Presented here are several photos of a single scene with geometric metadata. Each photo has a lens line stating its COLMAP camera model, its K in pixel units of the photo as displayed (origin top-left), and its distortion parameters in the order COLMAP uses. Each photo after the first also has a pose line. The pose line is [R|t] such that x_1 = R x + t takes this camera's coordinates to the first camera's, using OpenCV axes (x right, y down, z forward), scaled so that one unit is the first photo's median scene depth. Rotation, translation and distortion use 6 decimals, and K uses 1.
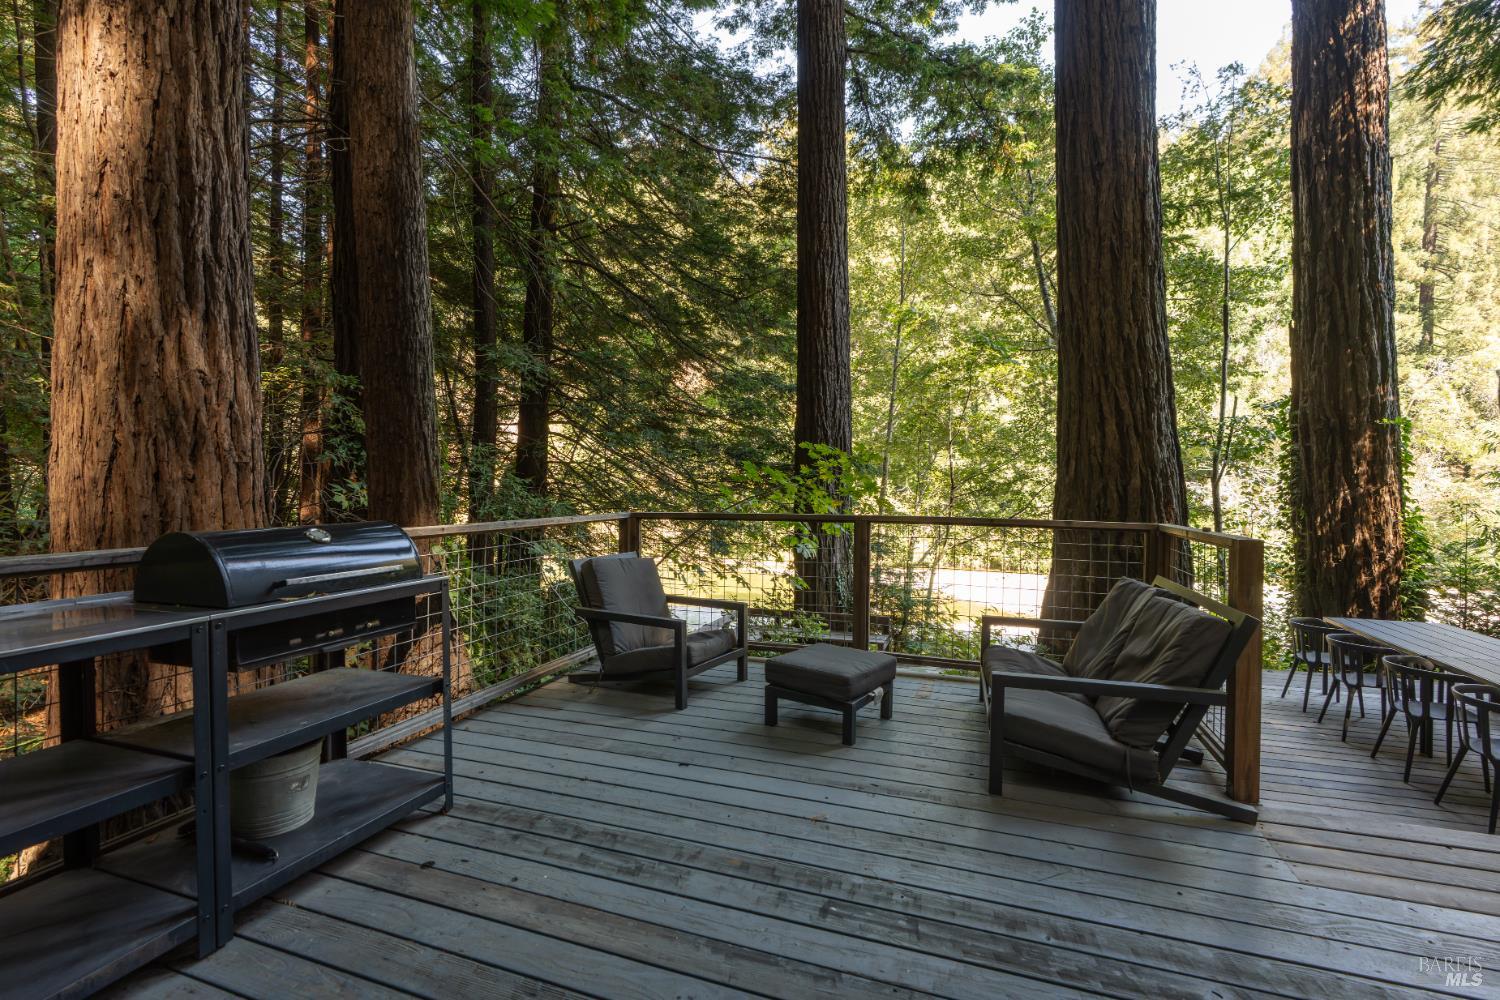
lens RADIAL K [[665.7, 0, 750.0], [0, 665.7, 500.0], [0, 0, 1]] dist [-0.000990, 0.000570]
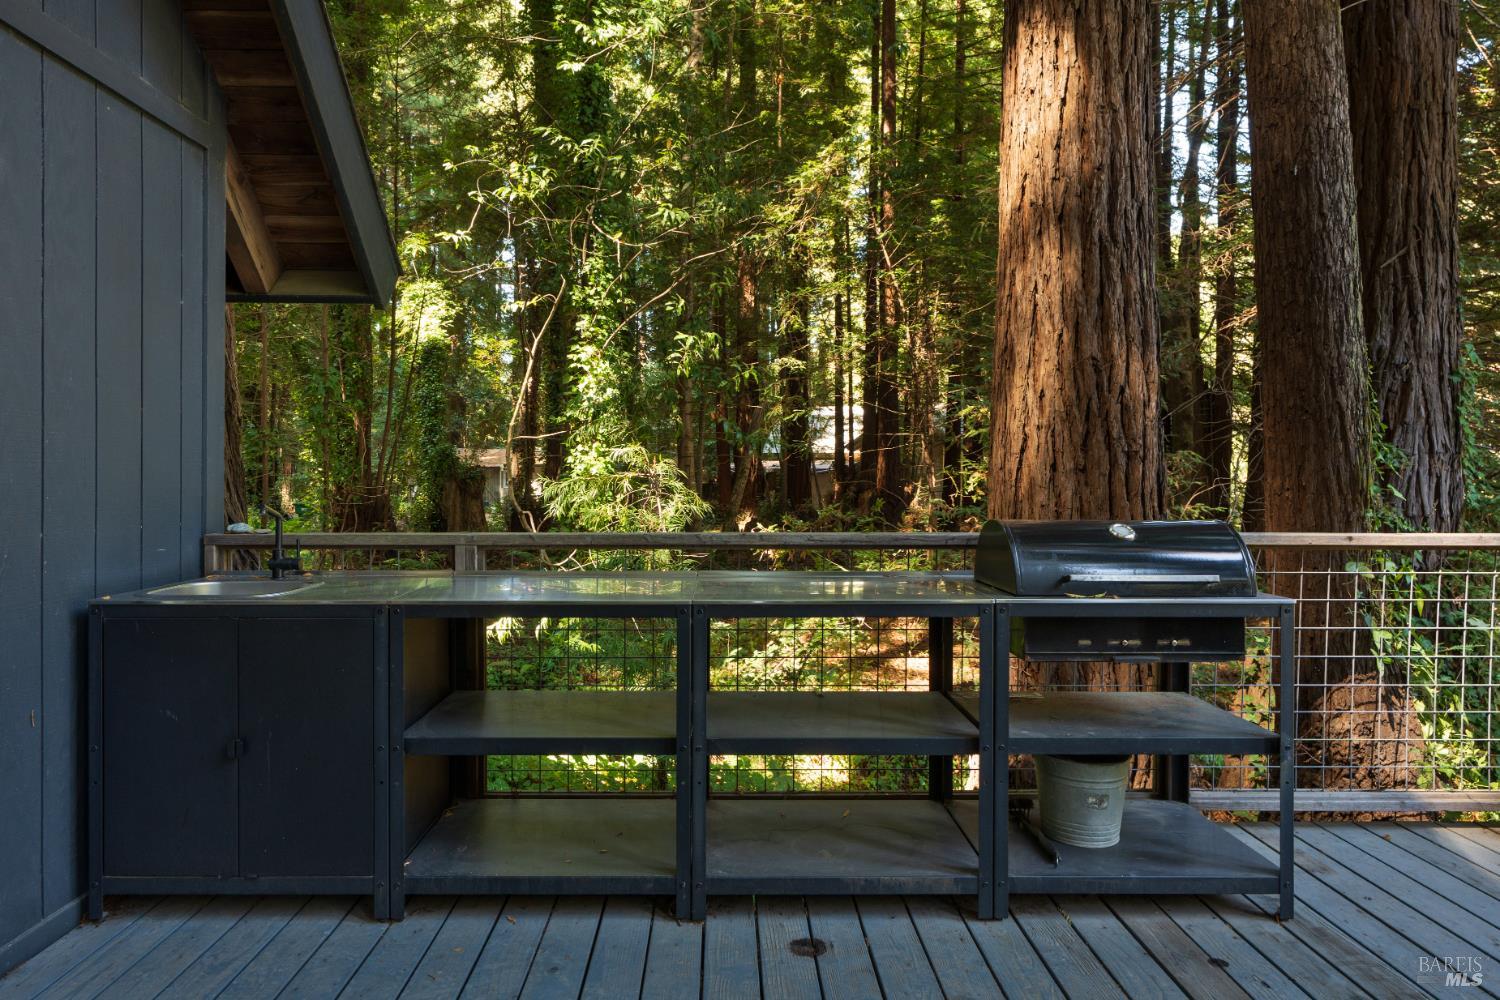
lens RADIAL K [[889.4, 0, 747.1], [0, 889.4, 482.7], [0, 0, 1]] dist [0.003540, 0.001257]
pose [[0.355928, 0.007535, -0.934483, 0.219403], [-0.022262, 0.999752, -0.000418, -0.000564], [0.934248, 0.020952, 0.356007, 0.075795]]
